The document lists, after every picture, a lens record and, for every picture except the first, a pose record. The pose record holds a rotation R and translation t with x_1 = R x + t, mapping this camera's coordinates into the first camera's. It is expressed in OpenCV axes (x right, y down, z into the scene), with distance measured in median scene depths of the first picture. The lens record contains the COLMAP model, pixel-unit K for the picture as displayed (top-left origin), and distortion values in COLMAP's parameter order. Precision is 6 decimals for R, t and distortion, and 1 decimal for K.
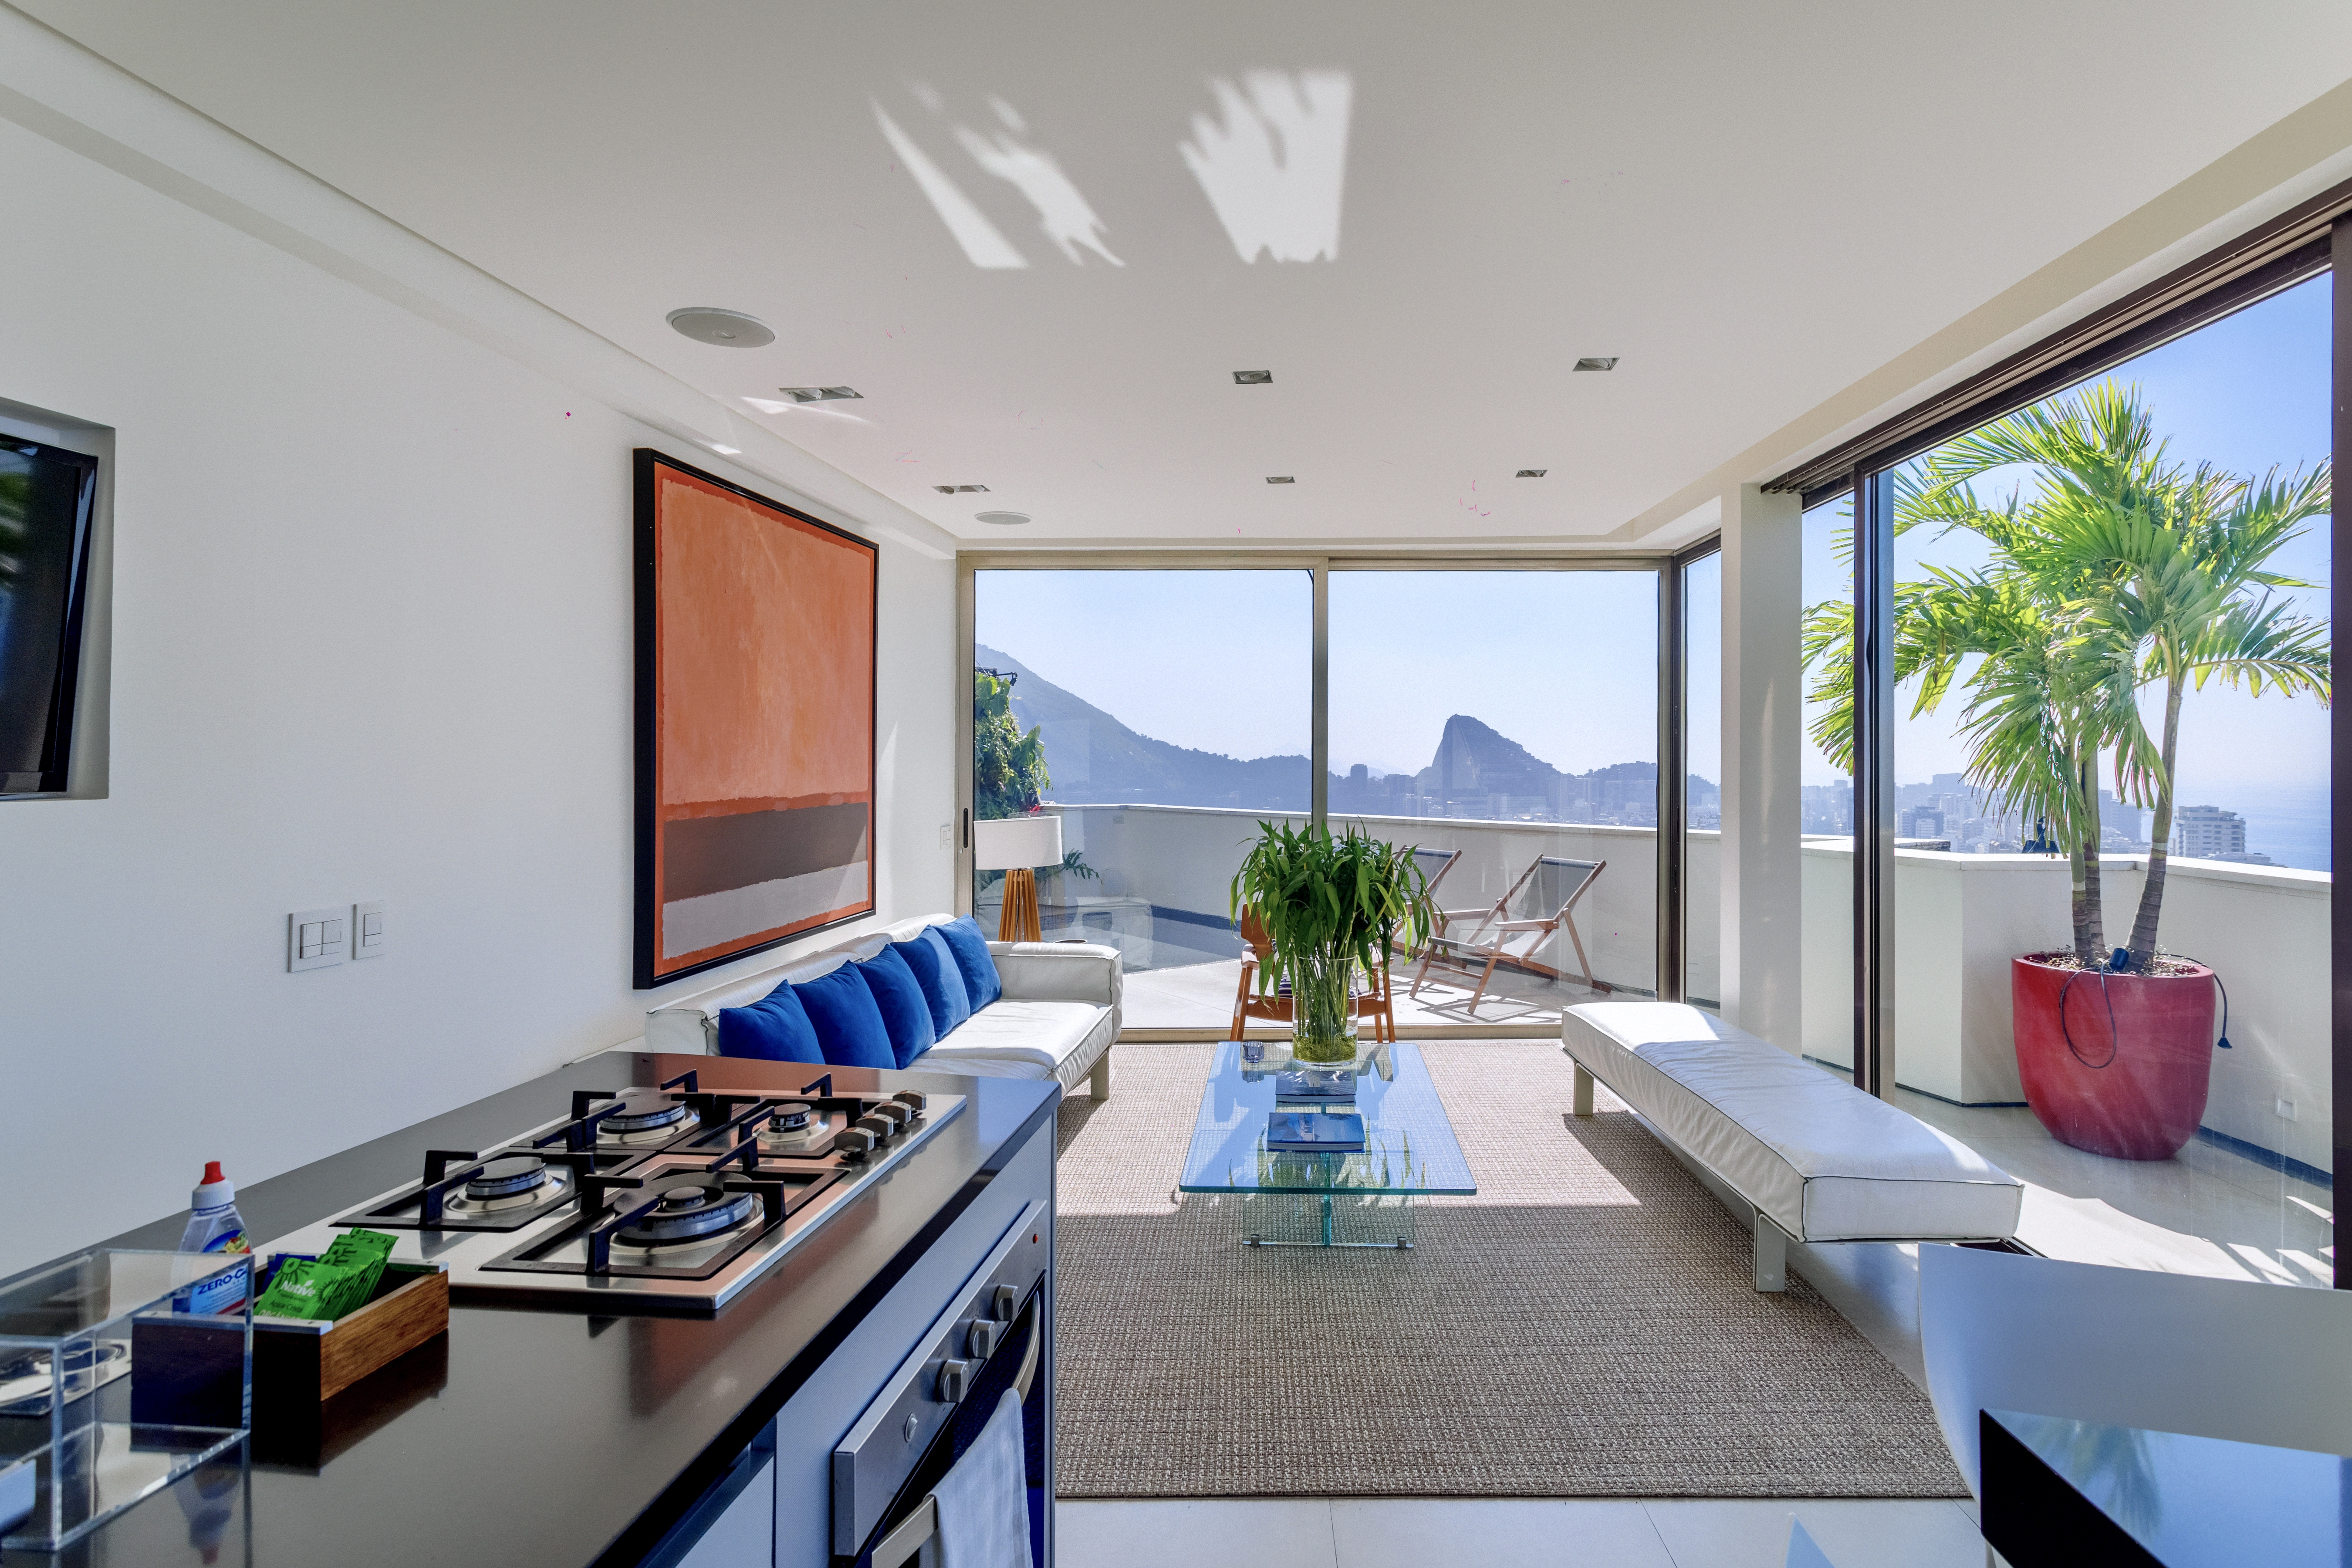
lens RADIAL K [[1159.6, 0, 1247.9], [0, 1159.6, 755.6], [0, 0, 1]] dist [0.000117, -0.000095]
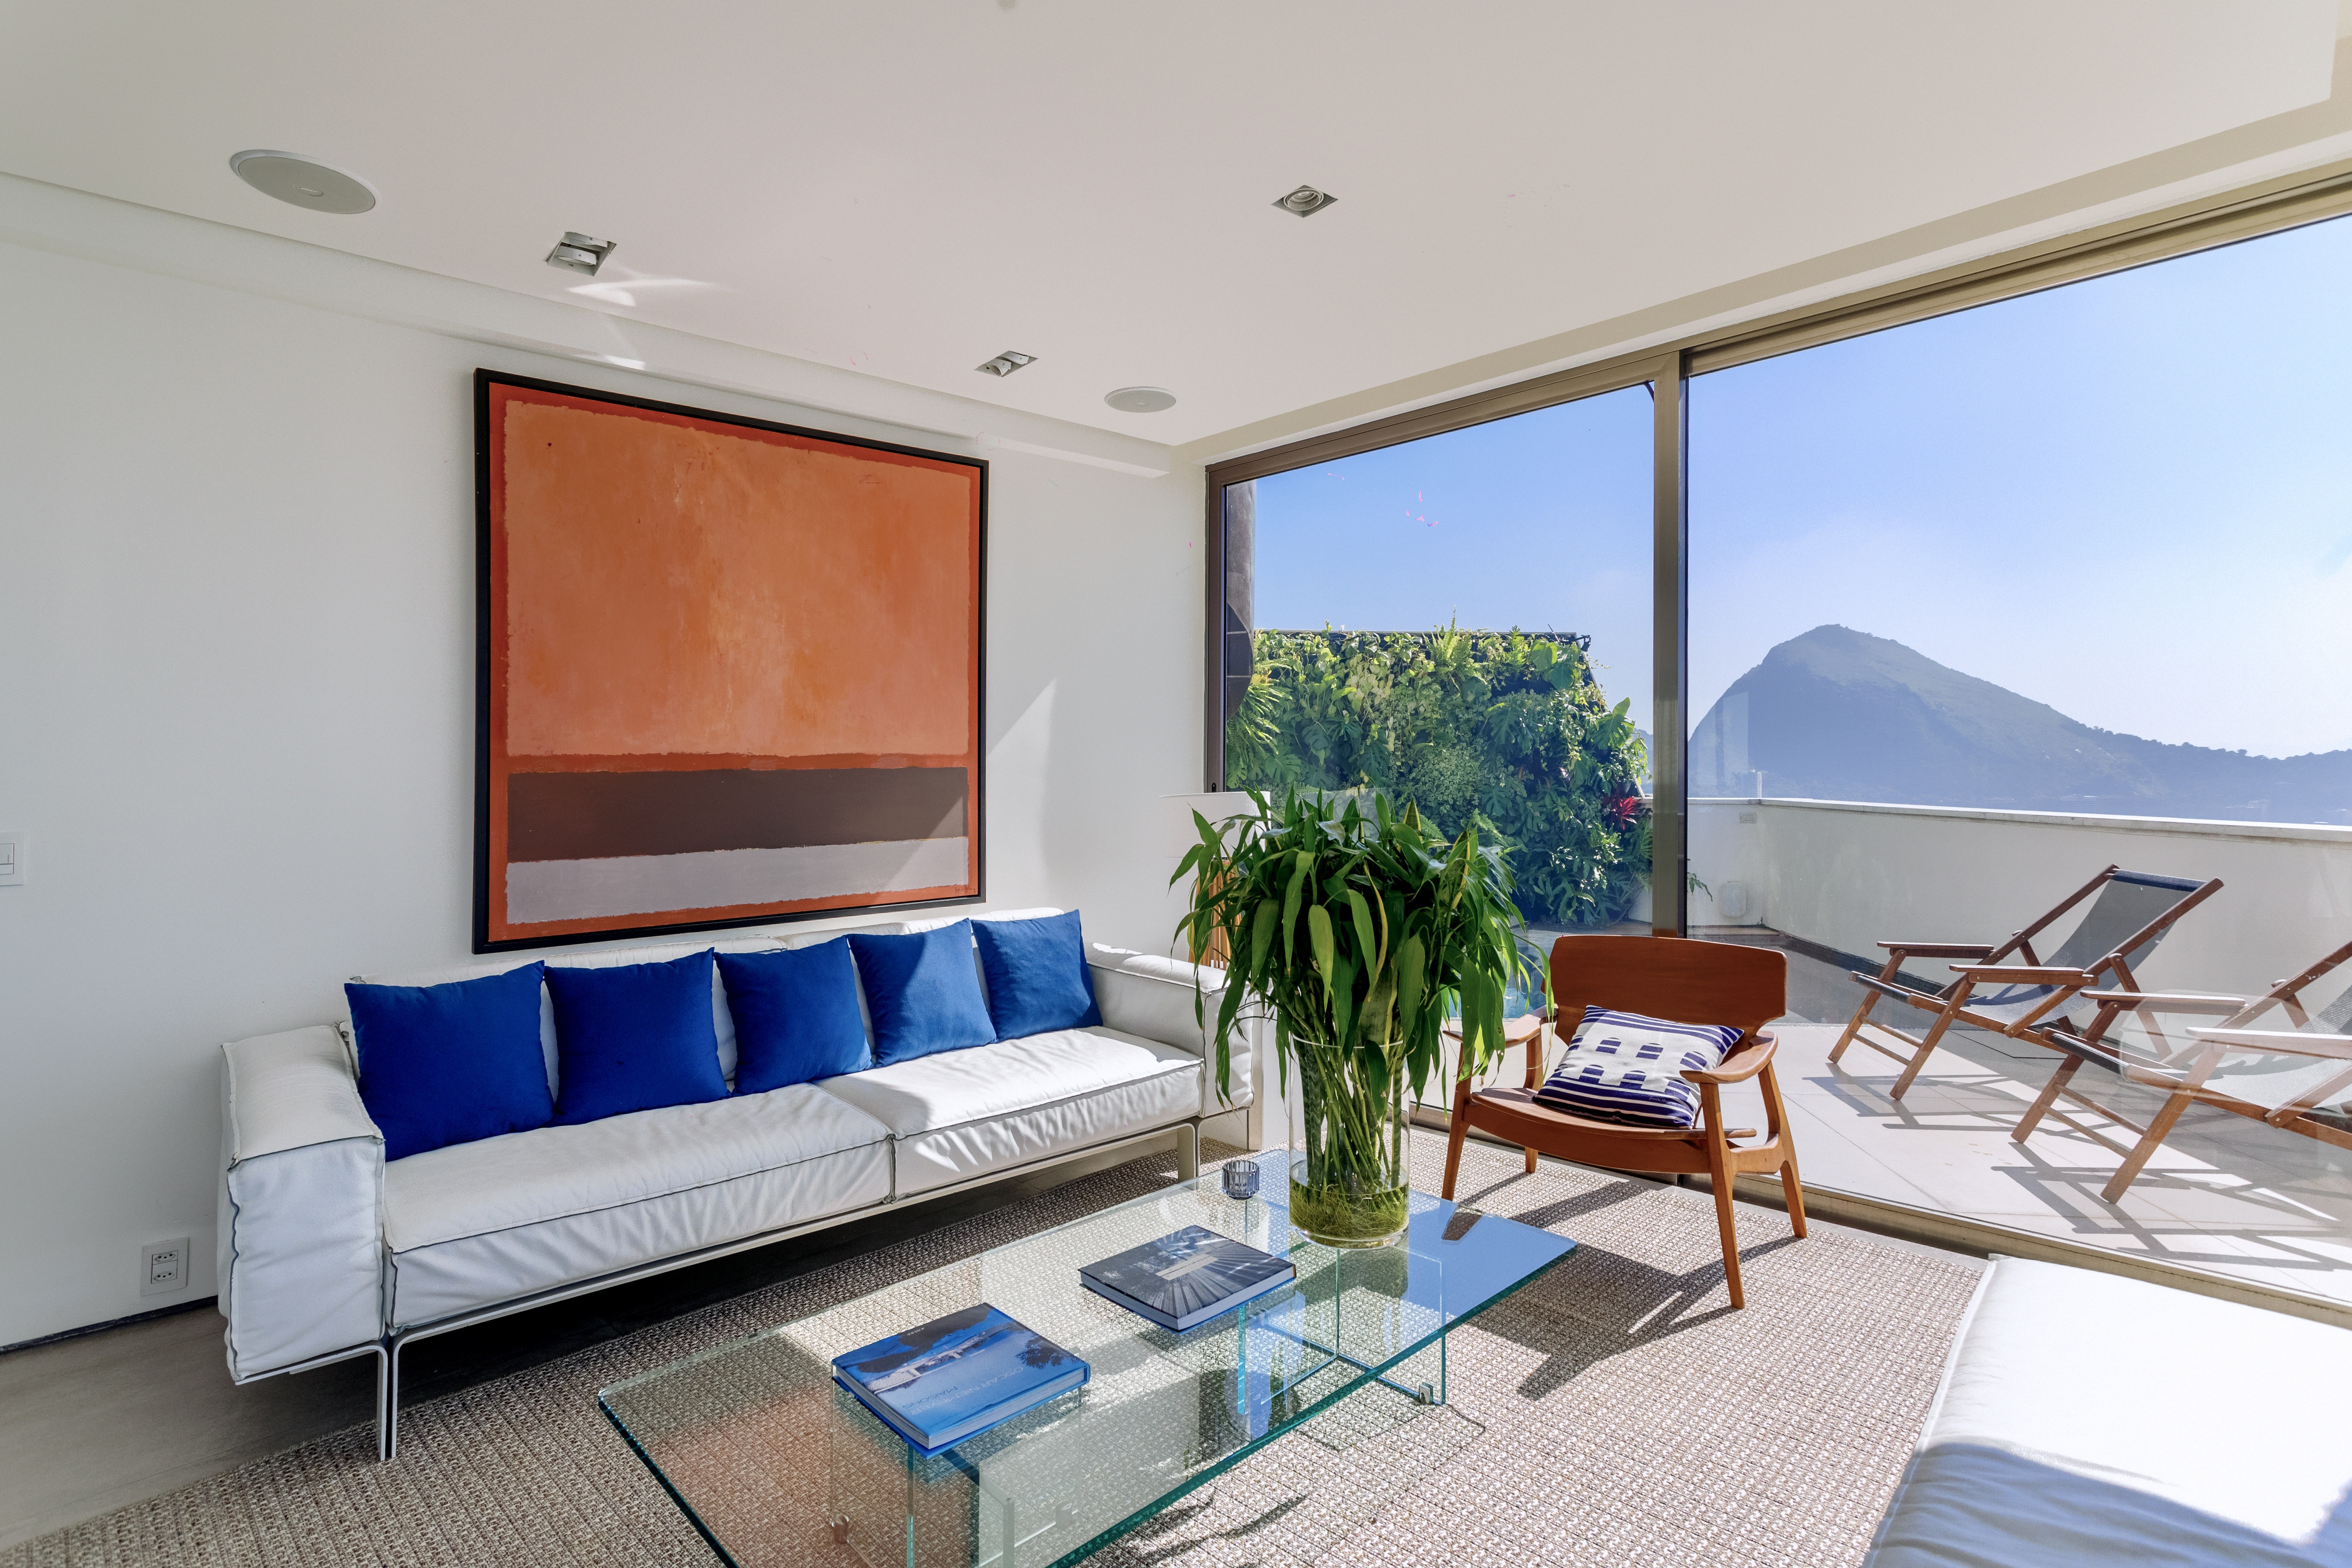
lens RADIAL K [[1157.5, 0, 1158.6], [0, 1157.5, 763.1], [0, 0, 1]] dist [-0.000237, 0.000270]
pose [[0.720275, -0.014675, -0.693533, 0.435444], [0.016040, 0.999861, -0.004499, 0.053299], [0.693503, -0.007884, 0.720411, 0.605516]]
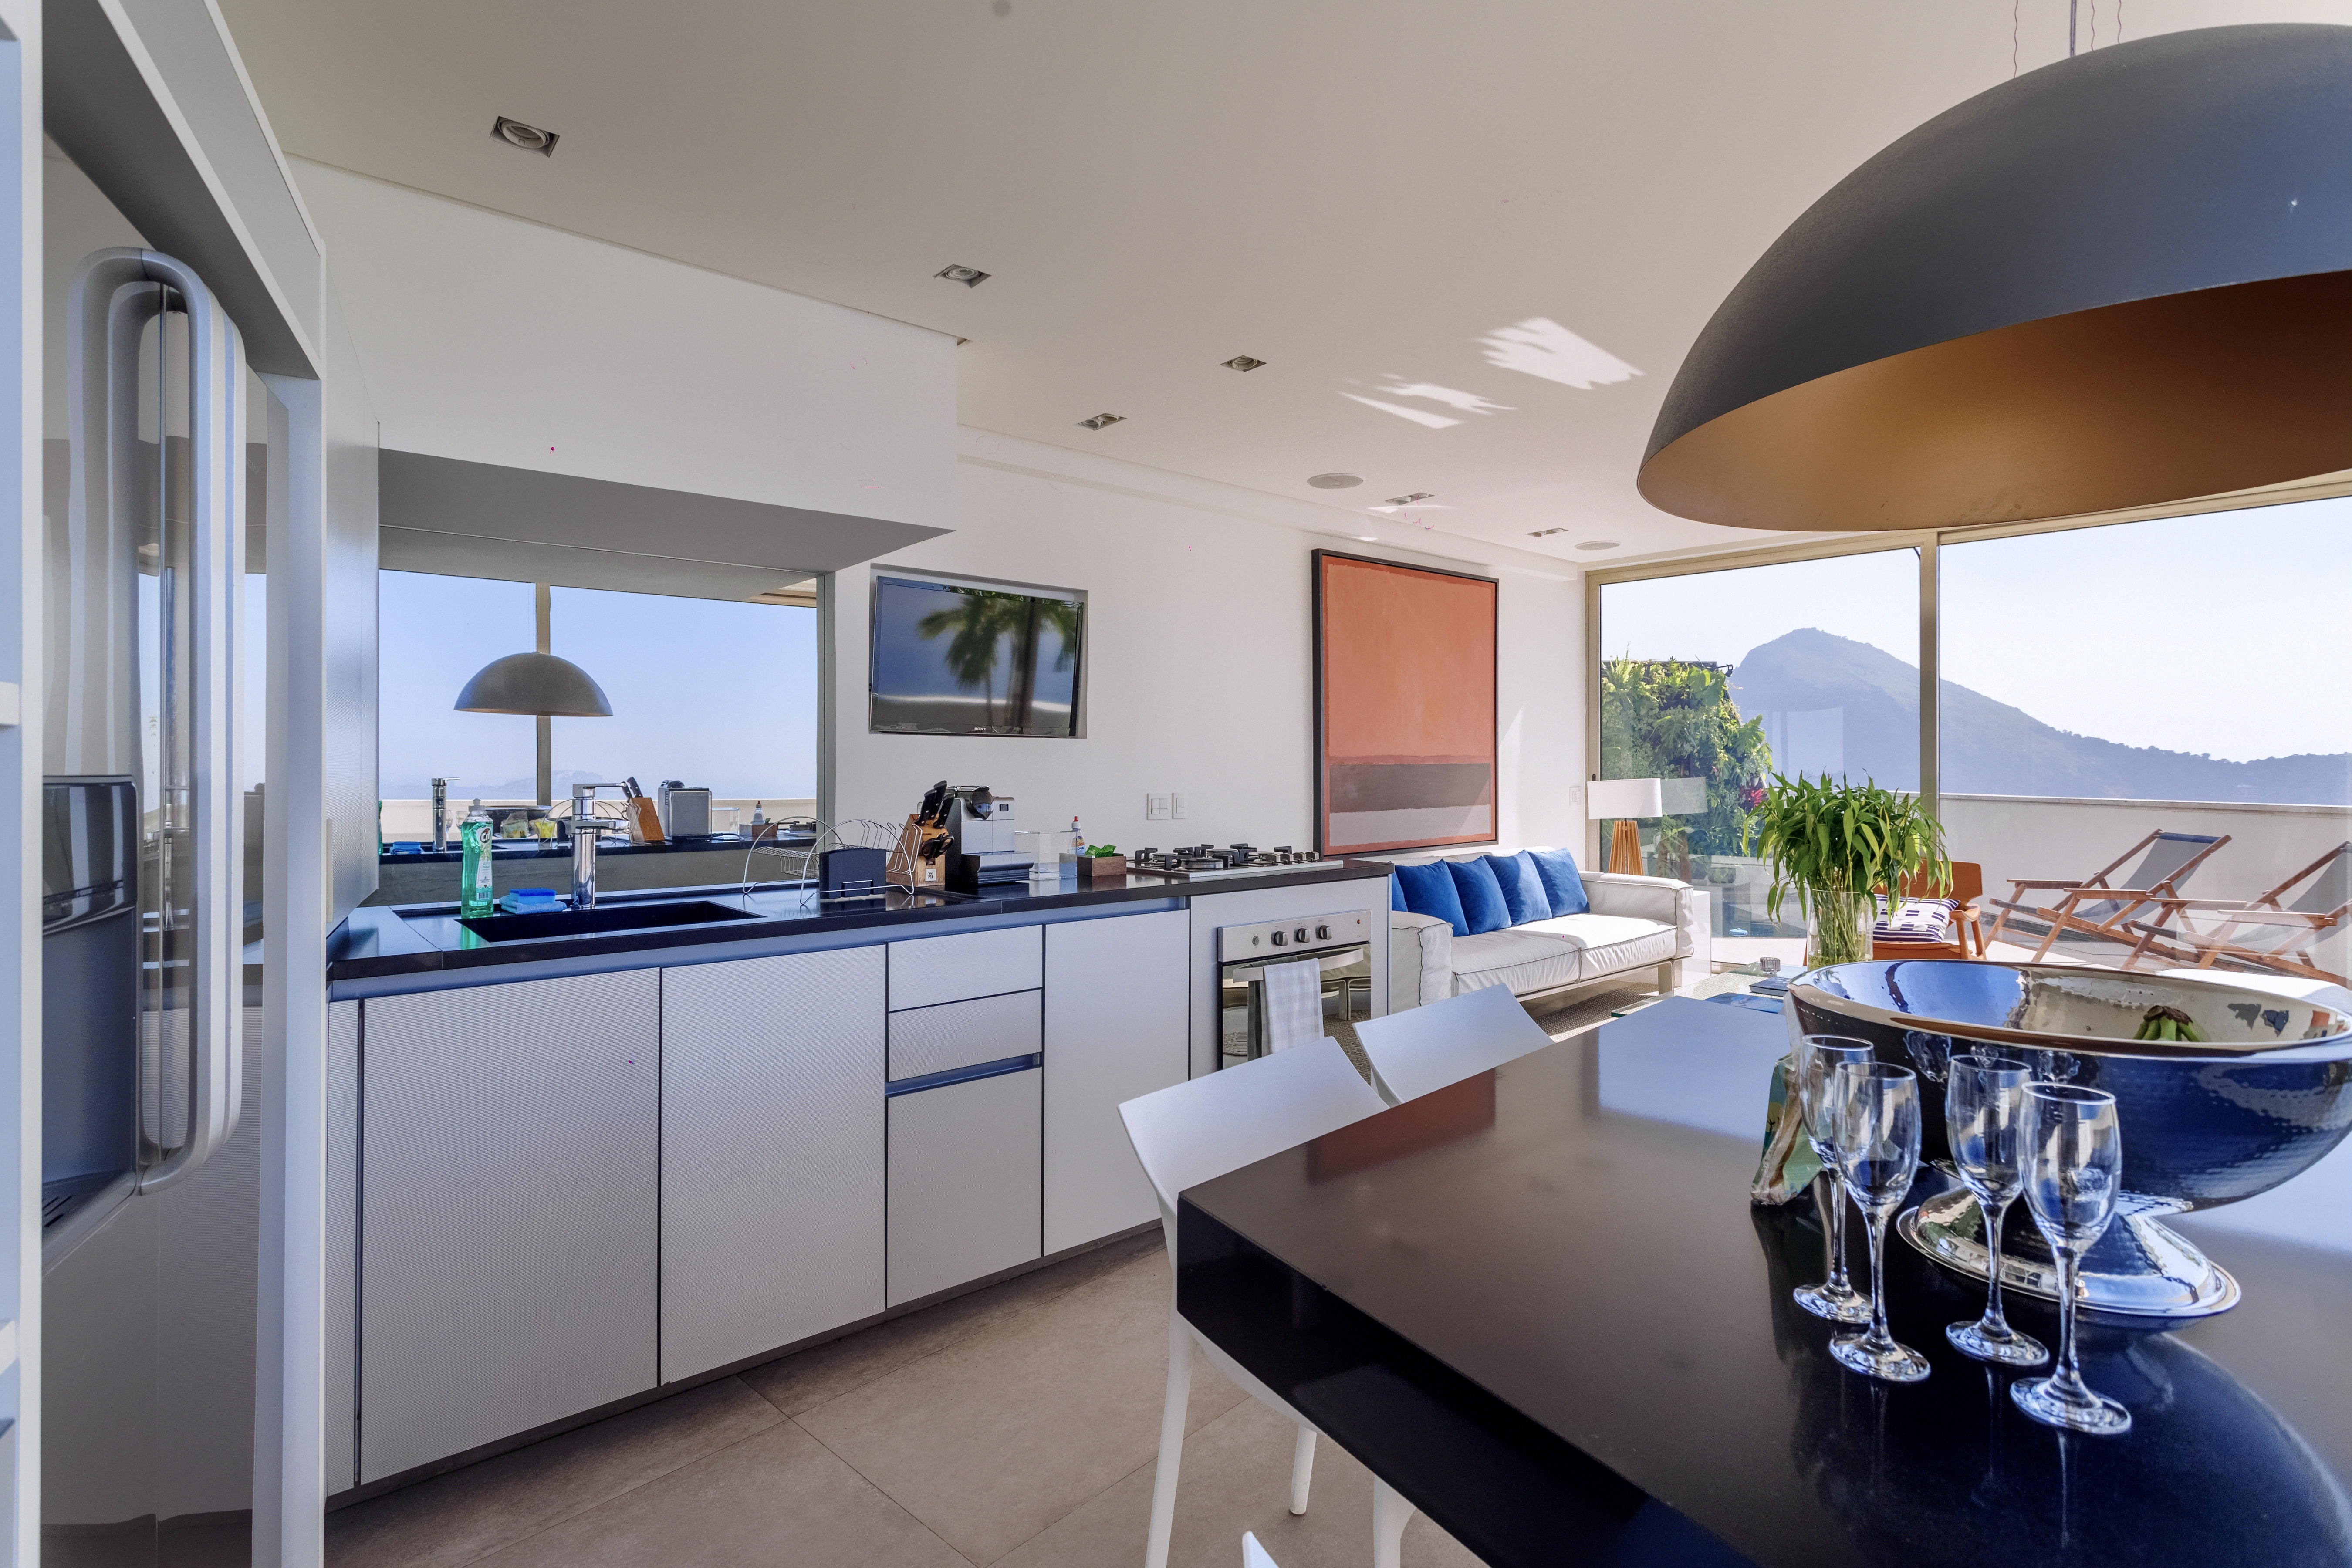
lens RADIAL K [[1112.4, 0, 1174.0], [0, 1112.4, 765.9], [0, 0, 1]] dist [-0.002052, -0.000340]
pose [[0.724893, -0.004055, -0.688850, 0.399582], [0.008232, 0.999962, 0.002777, 0.044824], [0.688813, -0.007684, 0.724899, -0.301184]]
